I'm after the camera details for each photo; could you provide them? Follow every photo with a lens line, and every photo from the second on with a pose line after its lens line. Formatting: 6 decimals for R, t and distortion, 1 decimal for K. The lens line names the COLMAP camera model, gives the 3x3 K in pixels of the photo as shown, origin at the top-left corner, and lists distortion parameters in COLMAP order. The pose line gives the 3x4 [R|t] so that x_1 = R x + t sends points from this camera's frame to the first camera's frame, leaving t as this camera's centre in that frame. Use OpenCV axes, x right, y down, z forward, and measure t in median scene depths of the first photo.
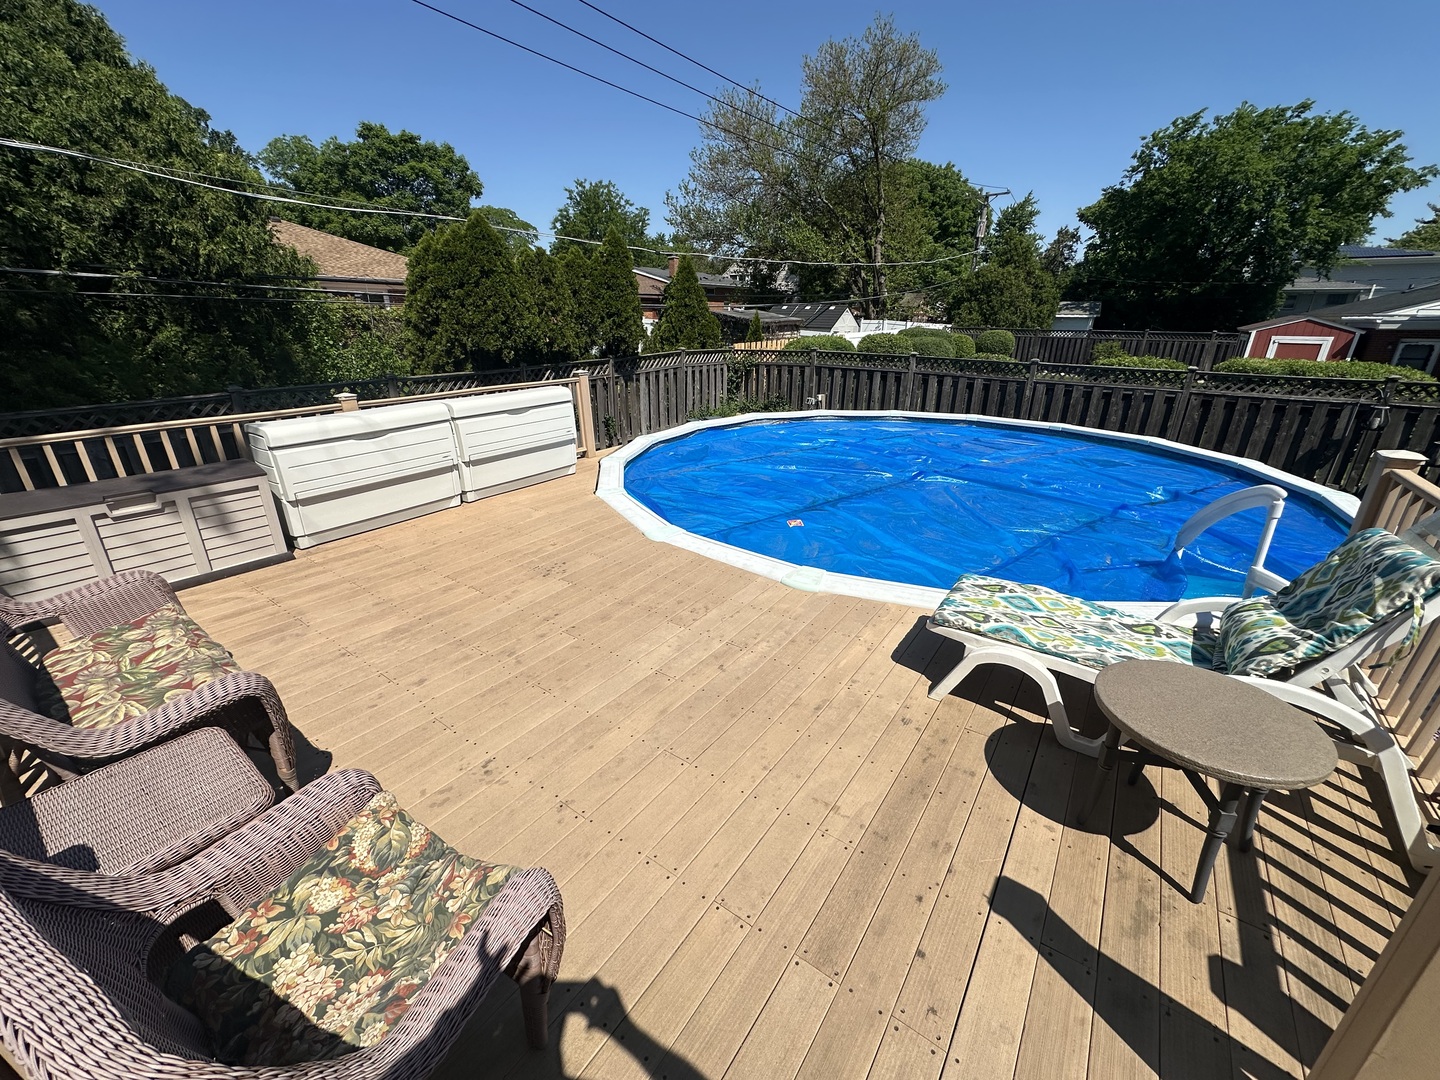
lens RADIAL K [[572.8, 0, 727.3], [0, 572.8, 536.1], [0, 0, 1]] dist [-0.004284, 0.000180]
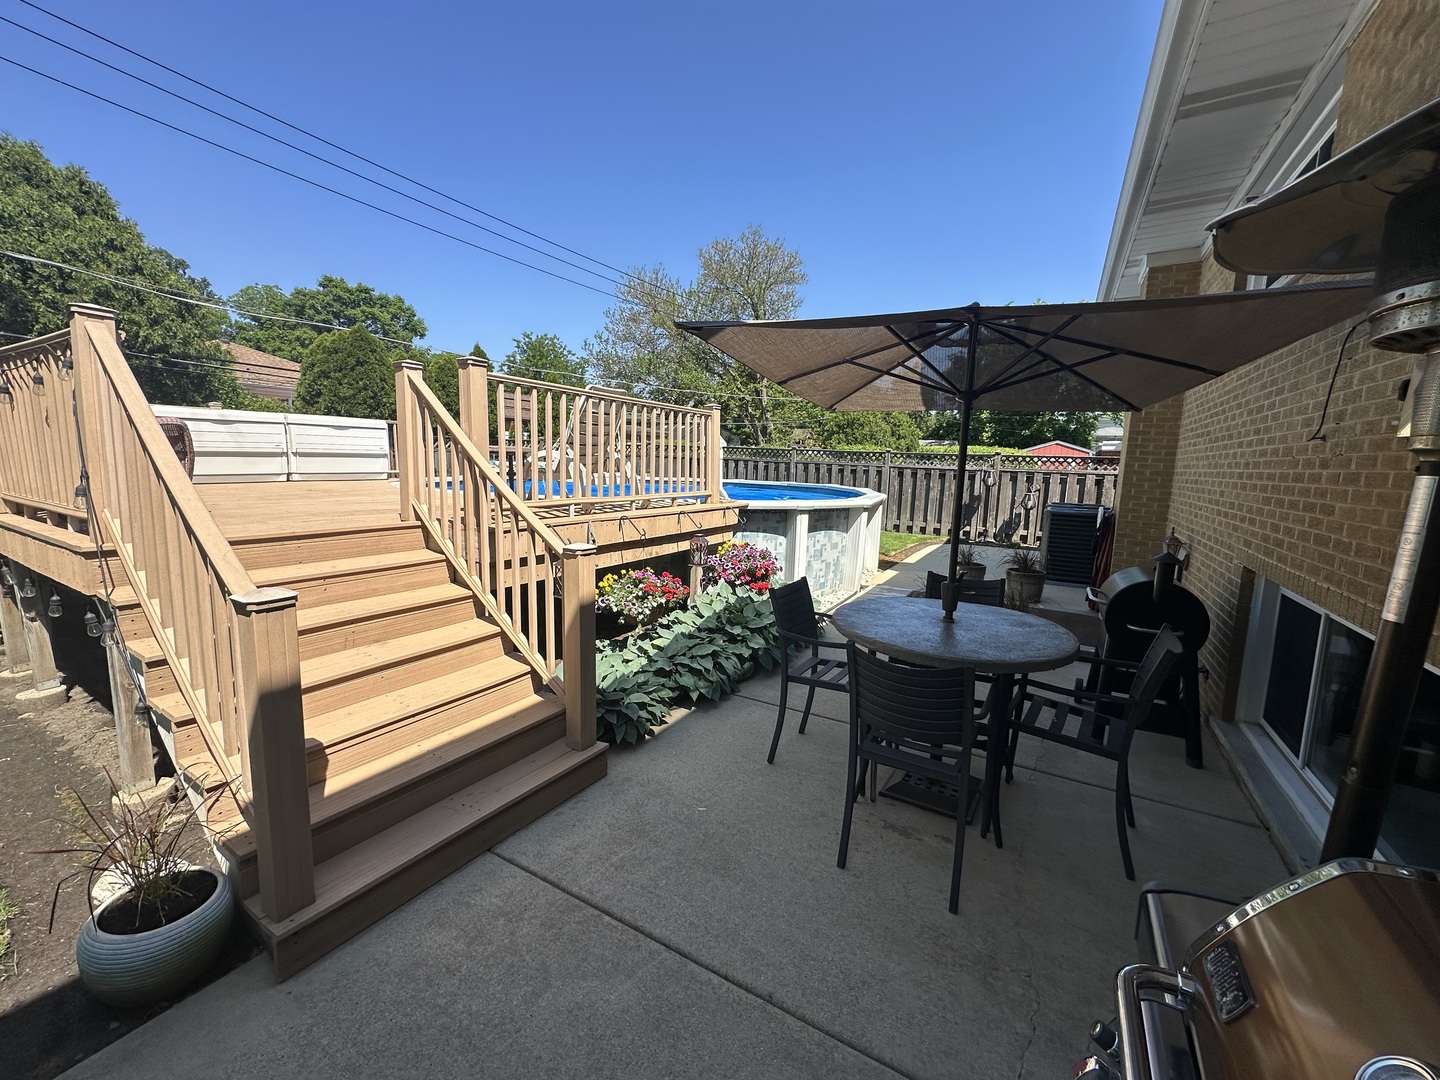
lens RADIAL K [[572.8, 0, 727.3], [0, 572.8, 536.1], [0, 0, 1]] dist [-0.004284, 0.000180]
pose [[0.996166, 0.015746, 0.086052, 0.282348], [0.004700, 0.972614, -0.232381, 0.222191], [-0.087355, 0.231894, 0.968811, -0.261380]]
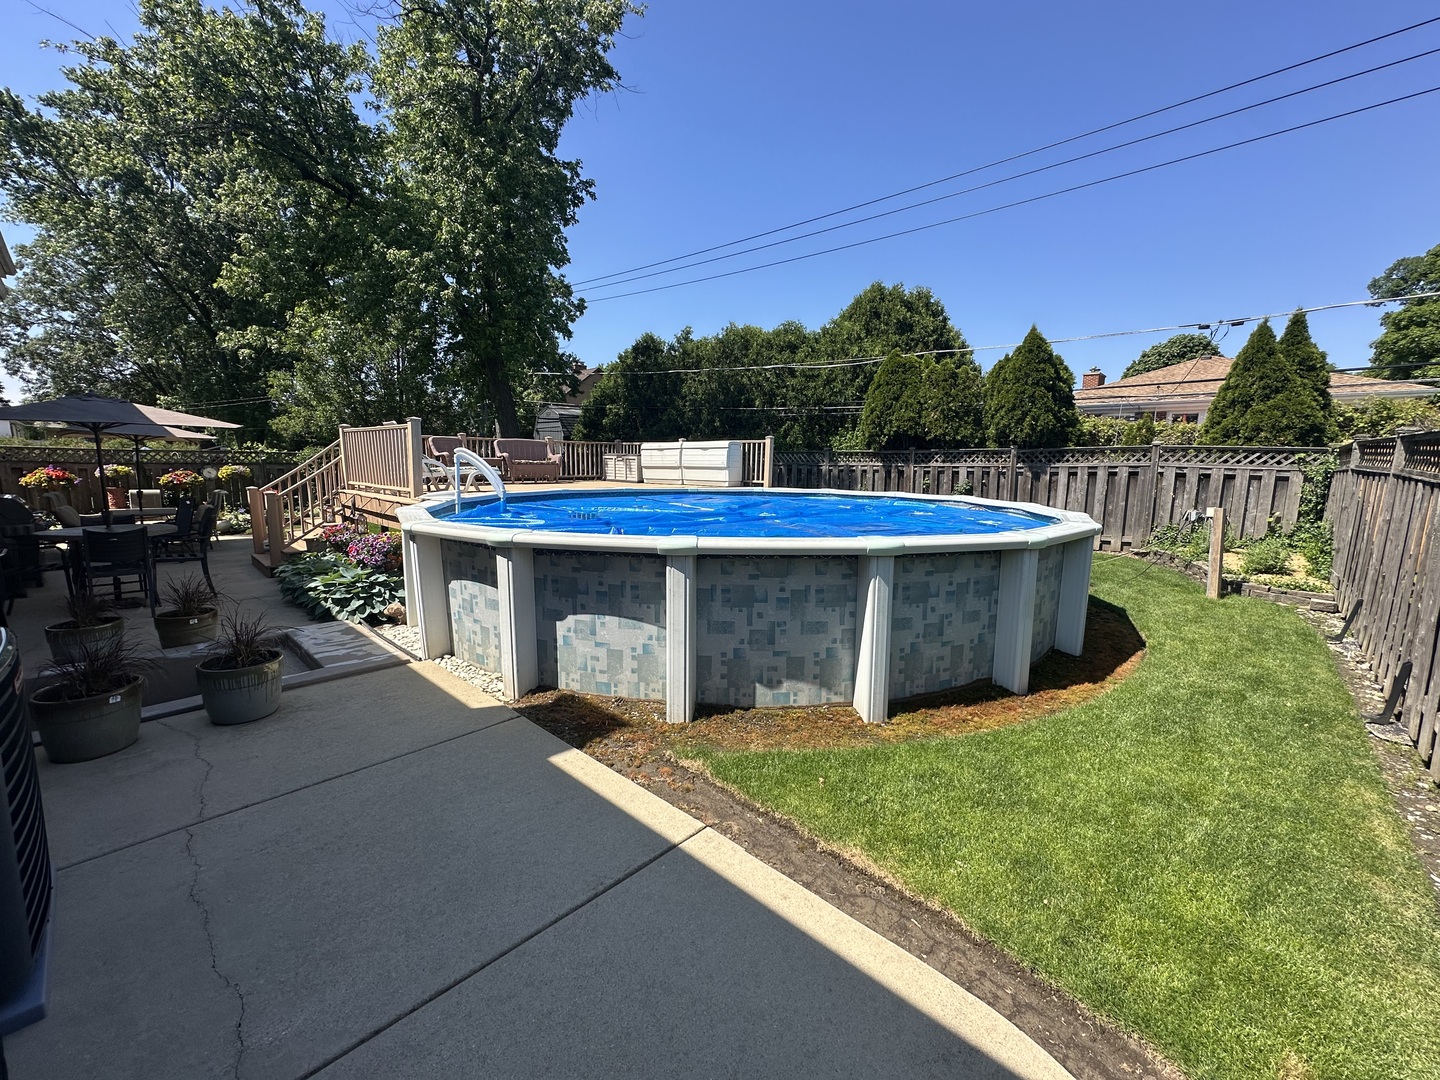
lens RADIAL K [[572.8, 0, 727.3], [0, 572.8, 536.1], [0, 0, 1]] dist [-0.004284, 0.000180]
pose [[-0.119418, 0.129377, -0.984378, 1.001082], [-0.364117, 0.916683, 0.164652, -0.165706], [0.923665, 0.378092, -0.062360, 0.720745]]
